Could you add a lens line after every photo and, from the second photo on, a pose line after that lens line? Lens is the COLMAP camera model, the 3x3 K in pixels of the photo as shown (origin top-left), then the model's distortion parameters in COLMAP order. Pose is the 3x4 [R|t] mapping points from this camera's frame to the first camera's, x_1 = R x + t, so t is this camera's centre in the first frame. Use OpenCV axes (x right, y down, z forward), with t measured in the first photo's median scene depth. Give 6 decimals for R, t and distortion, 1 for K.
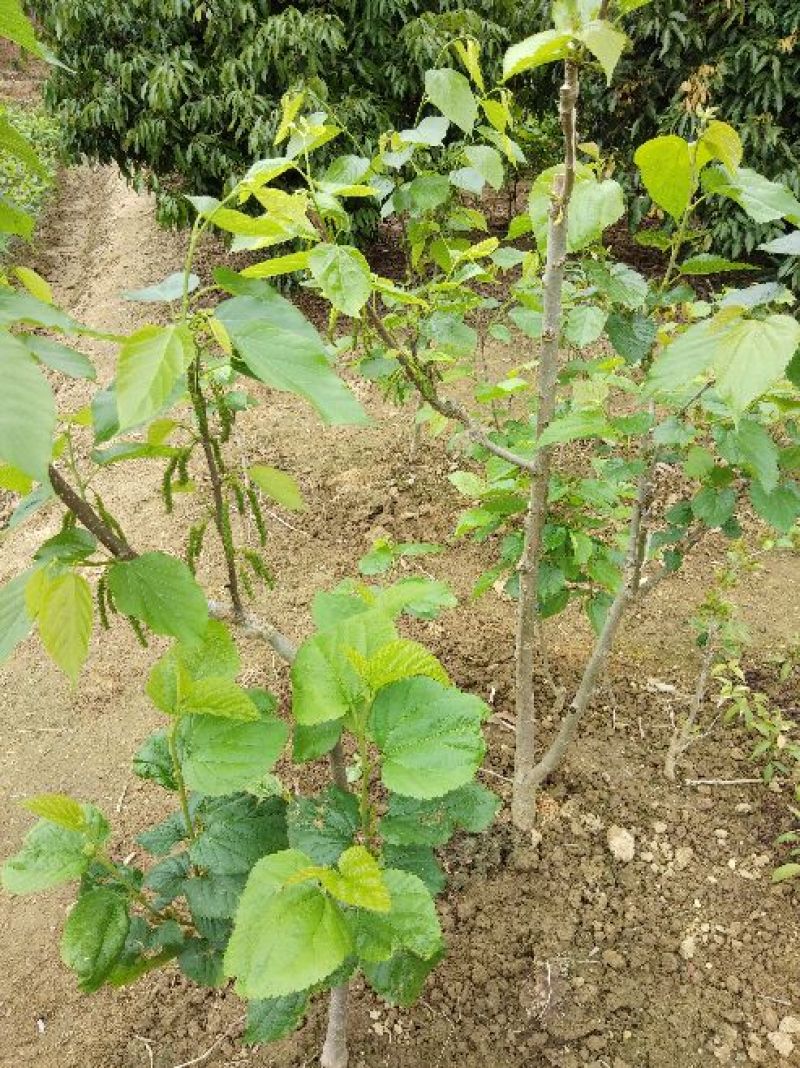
lens RADIAL K [[882.7, 0, 400.0], [0, 882.7, 534.0], [0, 0, 1]] dist [-0.000274, -0.002341]
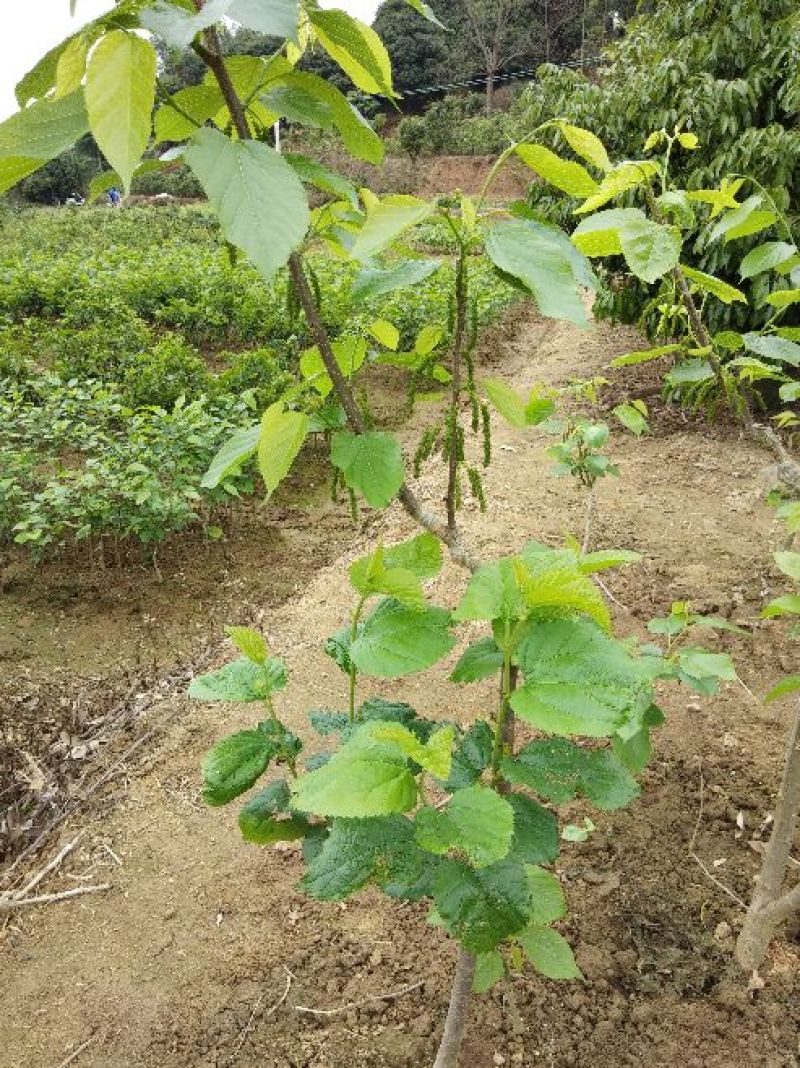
lens RADIAL K [[882.7, 0, 400.0], [0, 882.7, 534.0], [0, 0, 1]] dist [-0.000274, -0.002341]
pose [[0.860670, 0.247385, -0.445026, 0.129896], [-0.311000, 0.947463, -0.074783, 0.106988], [0.403146, 0.202766, 0.892390, 0.026493]]
